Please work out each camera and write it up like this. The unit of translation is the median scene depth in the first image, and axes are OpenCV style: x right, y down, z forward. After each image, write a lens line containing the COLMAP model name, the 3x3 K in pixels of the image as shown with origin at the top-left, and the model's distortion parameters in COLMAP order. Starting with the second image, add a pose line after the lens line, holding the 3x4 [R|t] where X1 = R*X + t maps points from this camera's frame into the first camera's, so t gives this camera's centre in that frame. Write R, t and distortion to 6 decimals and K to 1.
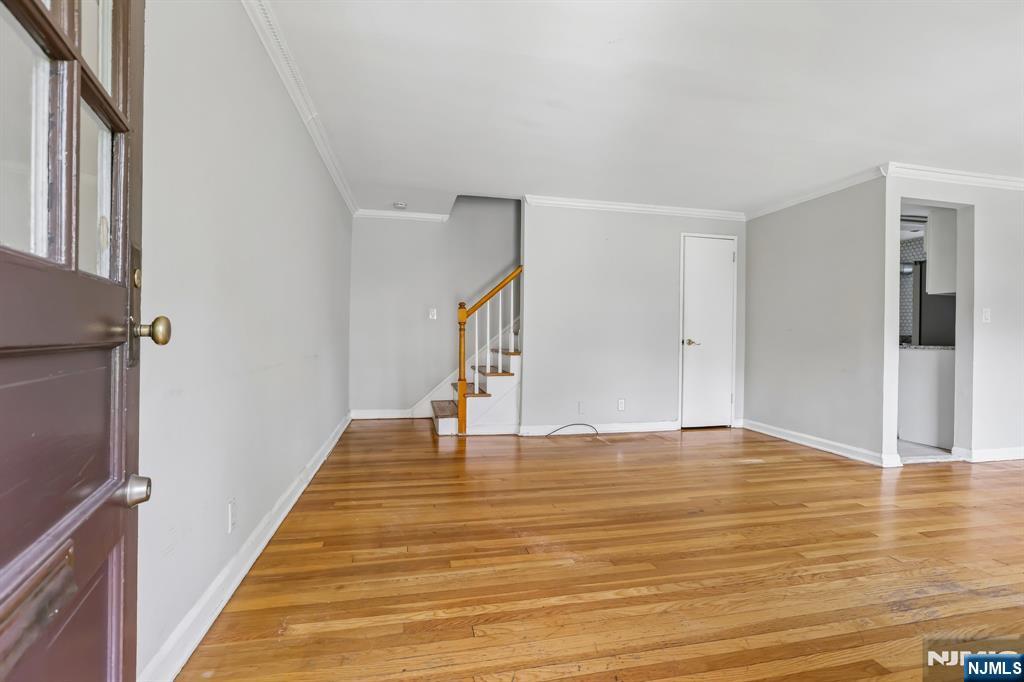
lens RADIAL K [[460.9, 0, 518.8], [0, 460.9, 335.8], [0, 0, 1]] dist [-0.014637, 0.004397]
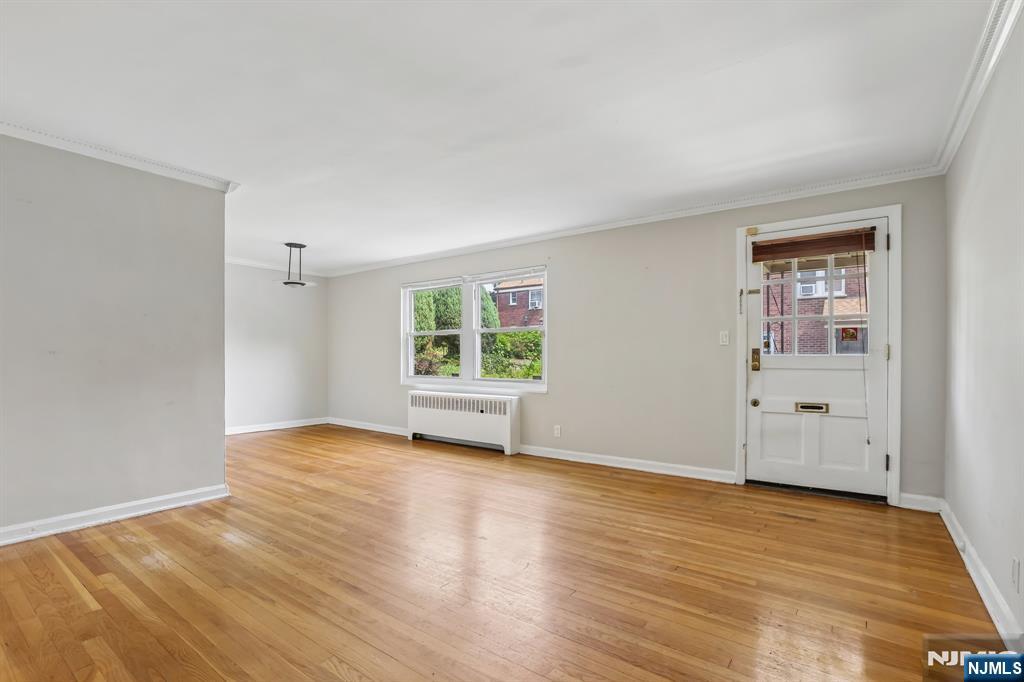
lens RADIAL K [[481.1, 0, 500.1], [0, 481.1, 355.0], [0, 0, 1]] dist [-0.043039, 0.018235]
pose [[-0.630735, -0.014229, 0.775868, -0.344867], [-0.010957, 0.999895, 0.009431, -0.026172], [-0.775921, -0.002552, -0.630825, 1.201697]]
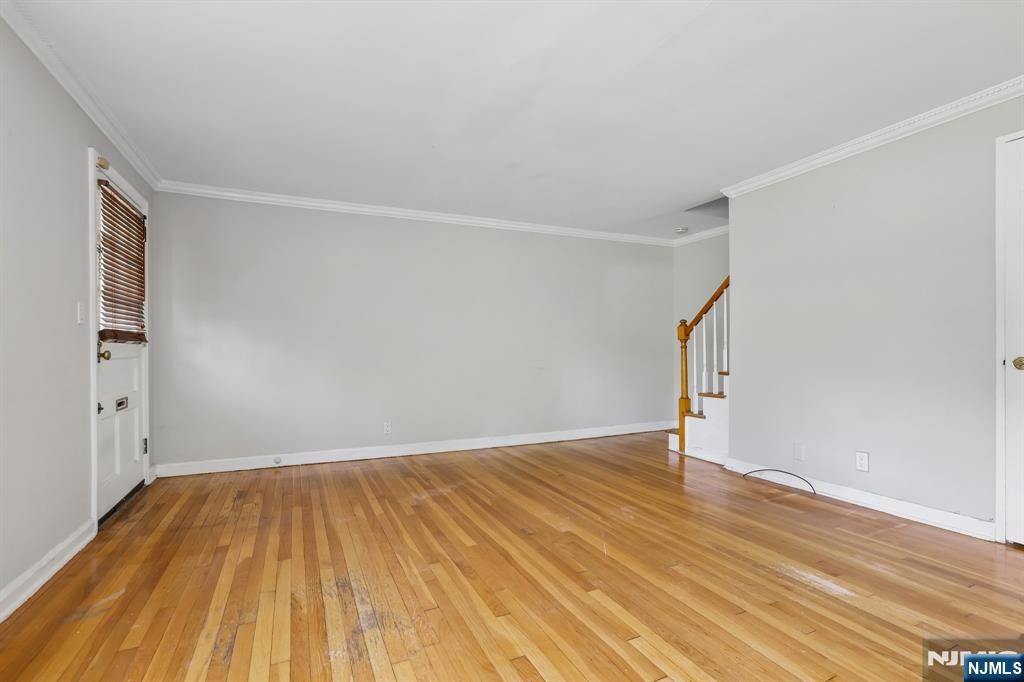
lens RADIAL K [[481.1, 0, 527.7], [0, 481.1, 349.4], [0, 0, 1]] dist [-0.043039, 0.018235]
pose [[0.228506, -0.016587, -0.973401, 1.014418], [0.005603, 0.999861, -0.015722, 0.007819], [0.973526, -0.001861, 0.228568, 0.563439]]
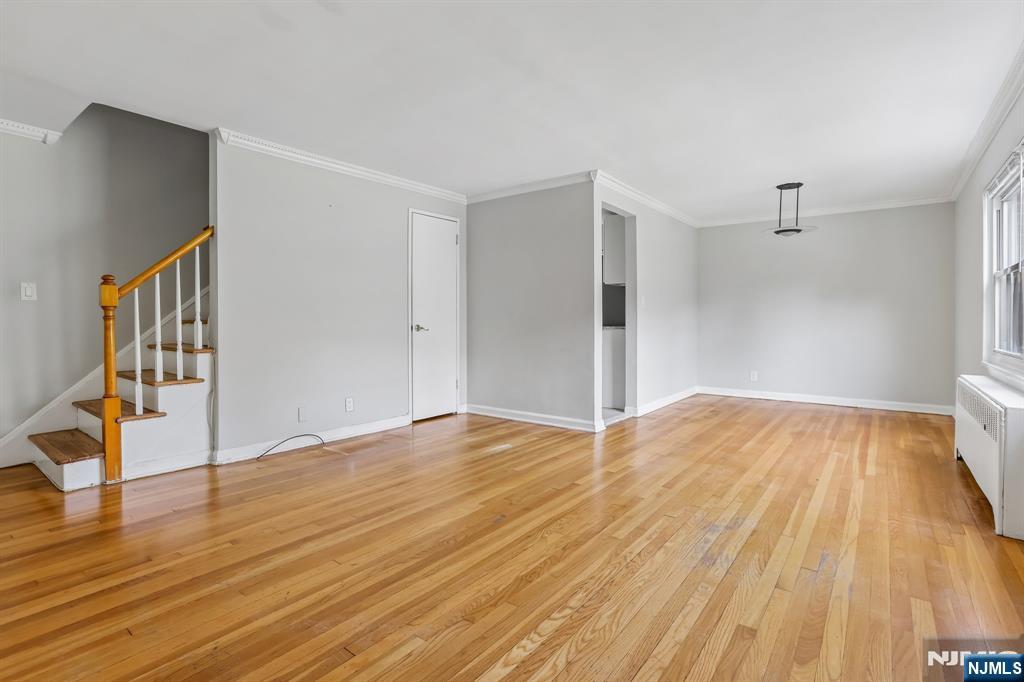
lens RADIAL K [[481.1, 0, 512.7], [0, 481.1, 323.8], [0, 0, 1]] dist [-0.043039, 0.018235]
pose [[0.774649, -0.018454, 0.632123, -0.130466], [0.012233, 0.999824, 0.014198, -0.008261], [-0.632274, -0.003265, 0.774738, 0.189500]]
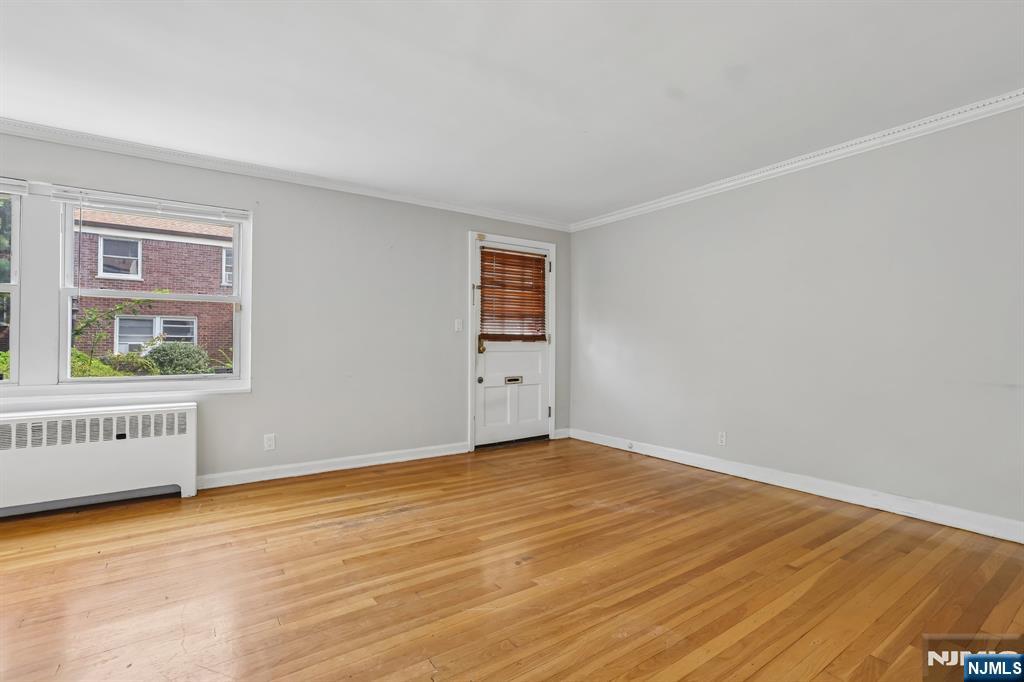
lens RADIAL K [[481.1, 0, 506.9], [0, 481.1, 340.7], [0, 0, 1]] dist [-0.043039, 0.018235]
pose [[-0.930548, -0.022263, -0.365492, 0.542780], [-0.017370, 0.999710, -0.016670, -0.000845], [0.365757, -0.009164, -0.930665, 1.318767]]
